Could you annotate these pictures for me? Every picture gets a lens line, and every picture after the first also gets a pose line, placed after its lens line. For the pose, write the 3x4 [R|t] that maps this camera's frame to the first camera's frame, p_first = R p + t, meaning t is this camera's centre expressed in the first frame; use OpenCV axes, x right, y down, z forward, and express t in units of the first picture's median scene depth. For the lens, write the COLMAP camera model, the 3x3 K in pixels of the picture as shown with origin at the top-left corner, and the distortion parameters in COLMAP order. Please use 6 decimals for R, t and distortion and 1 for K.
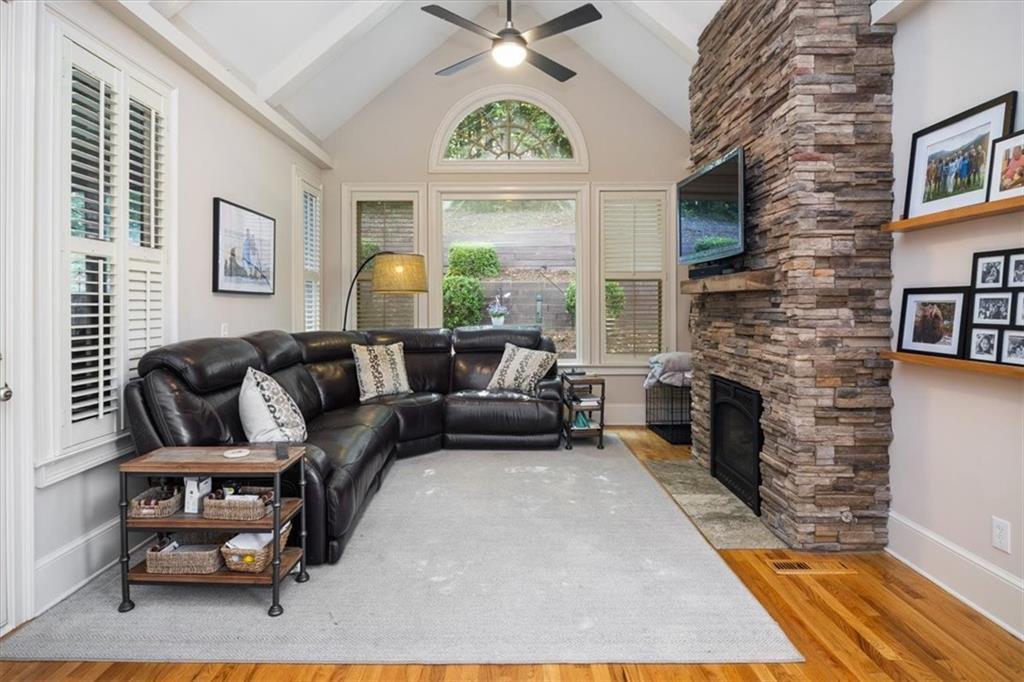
lens RADIAL K [[562.2, 0, 512.2], [0, 562.2, 317.8], [0, 0, 1]] dist [0.000143, -0.002473]
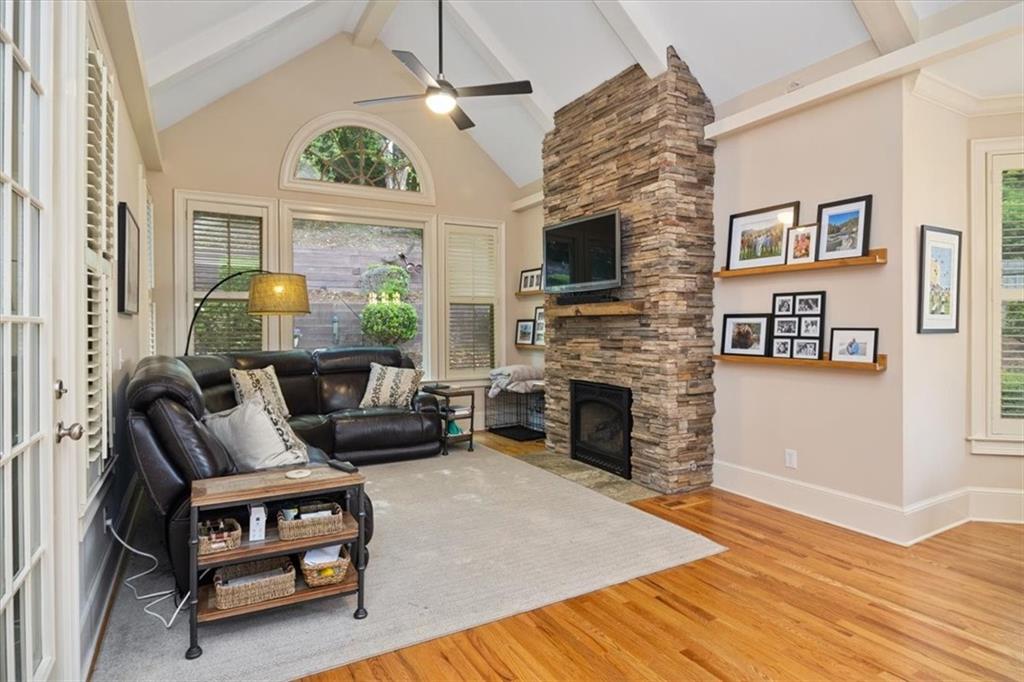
lens RADIAL K [[554.6, 0, 512.0], [0, 554.6, 341.0], [0, 0, 1]] dist [0.001993, -0.000286]
pose [[0.870311, -0.016590, 0.492223, -0.541875], [0.014697, 0.999862, 0.007713, 0.001371], [-0.492283, 0.000522, 0.870435, -0.043183]]
